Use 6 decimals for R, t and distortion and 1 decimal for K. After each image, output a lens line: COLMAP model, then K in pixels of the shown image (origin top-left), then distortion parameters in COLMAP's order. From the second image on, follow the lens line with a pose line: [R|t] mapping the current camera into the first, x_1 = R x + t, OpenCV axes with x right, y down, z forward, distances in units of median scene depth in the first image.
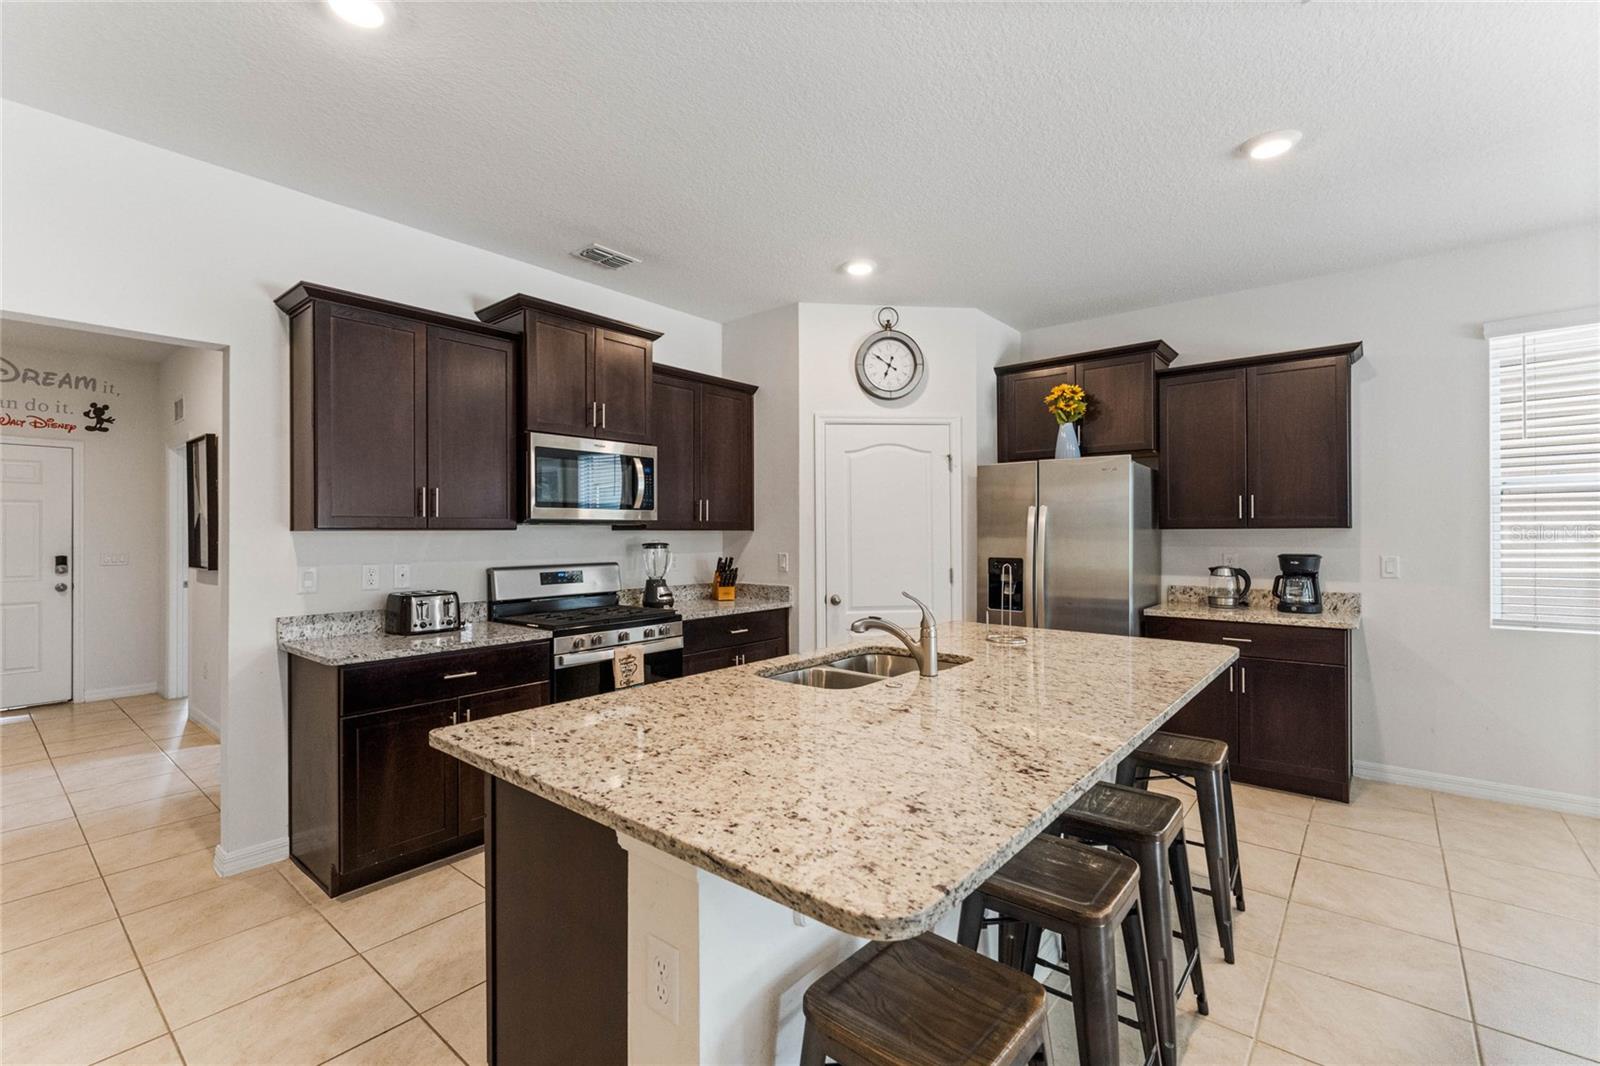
lens RADIAL K [[705.9, 0, 795.7], [0, 705.9, 533.6], [0, 0, 1]] dist [0.001523, -0.000843]
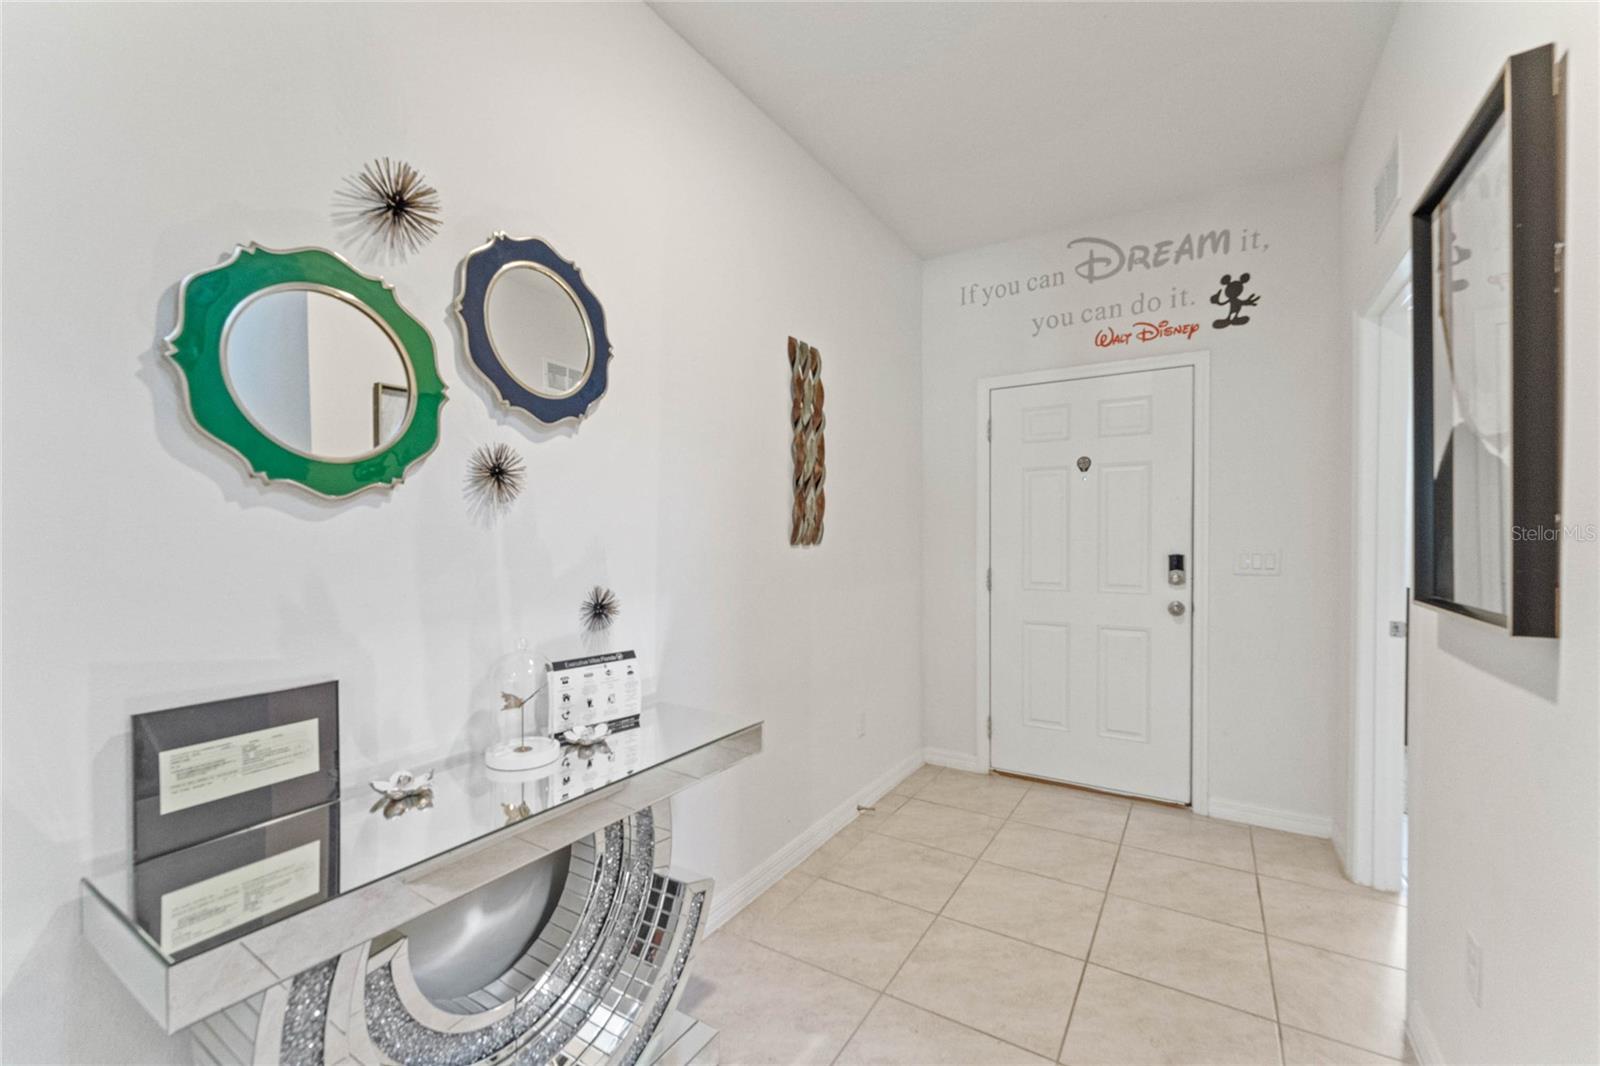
lens RADIAL K [[657.9, 0, 796.7], [0, 657.9, 540.5], [0, 0, 1]] dist [-0.002782, -0.000354]
pose [[0.132686, 0.009475, -0.991113, -0.544814], [-0.002317, 0.999955, 0.009250, 0.015970], [0.991155, 0.001069, 0.132702, 0.617431]]
